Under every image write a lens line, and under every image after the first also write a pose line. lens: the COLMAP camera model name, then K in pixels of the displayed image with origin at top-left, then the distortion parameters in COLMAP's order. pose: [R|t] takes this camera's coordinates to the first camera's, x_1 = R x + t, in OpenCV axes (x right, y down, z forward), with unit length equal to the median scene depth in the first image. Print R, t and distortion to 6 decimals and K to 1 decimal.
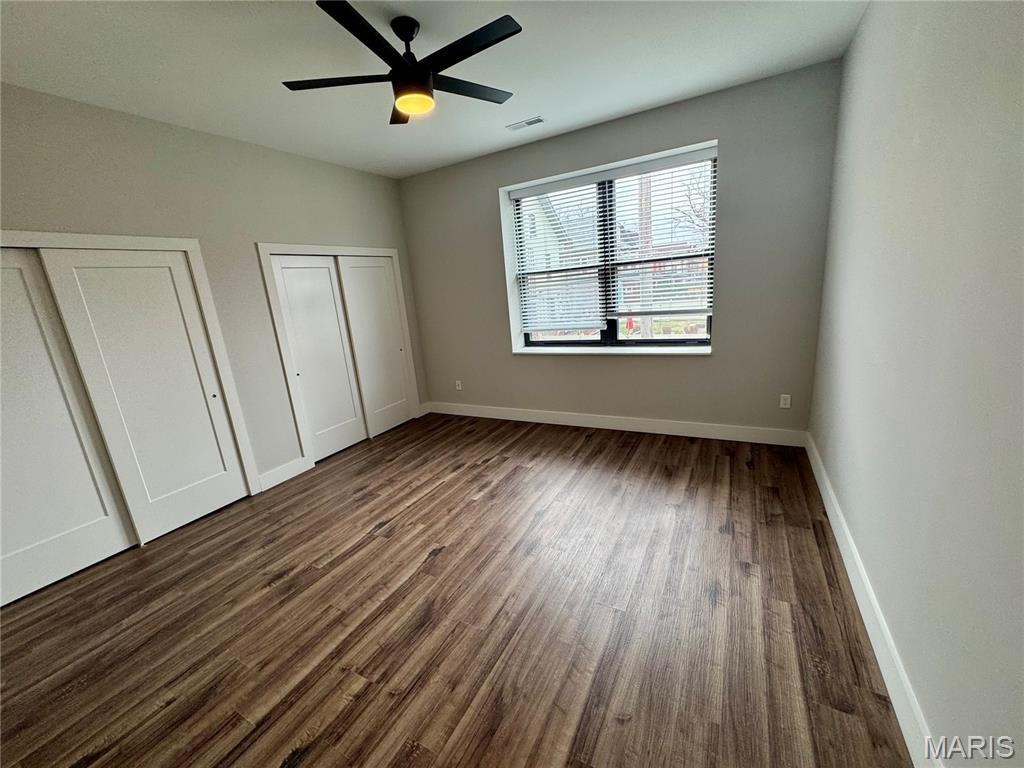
lens RADIAL K [[405.1, 0, 510.0], [0, 405.1, 384.4], [0, 0, 1]] dist [0.000714, -0.000597]
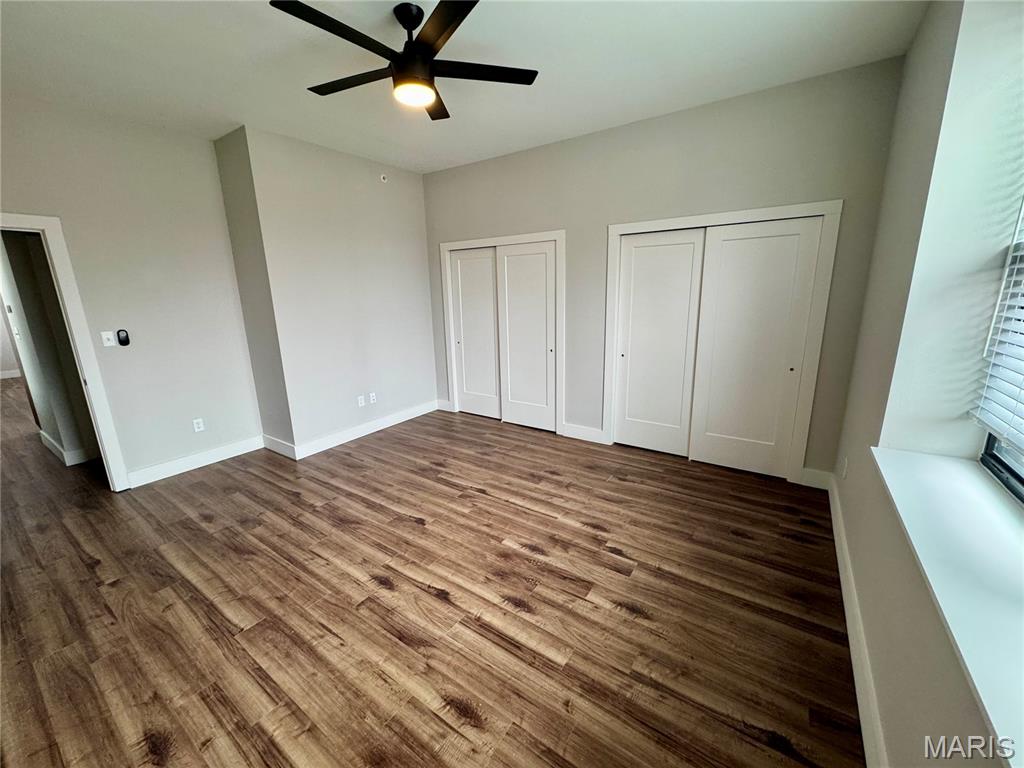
lens RADIAL K [[405.1, 0, 509.4], [0, 405.1, 382.6], [0, 0, 1]] dist [0.000714, -0.000597]
pose [[-0.099425, 0.311786, -0.944936, 0.580368], [-0.204735, 0.922913, 0.326061, -0.282879], [0.973755, 0.225880, -0.027927, 0.936623]]
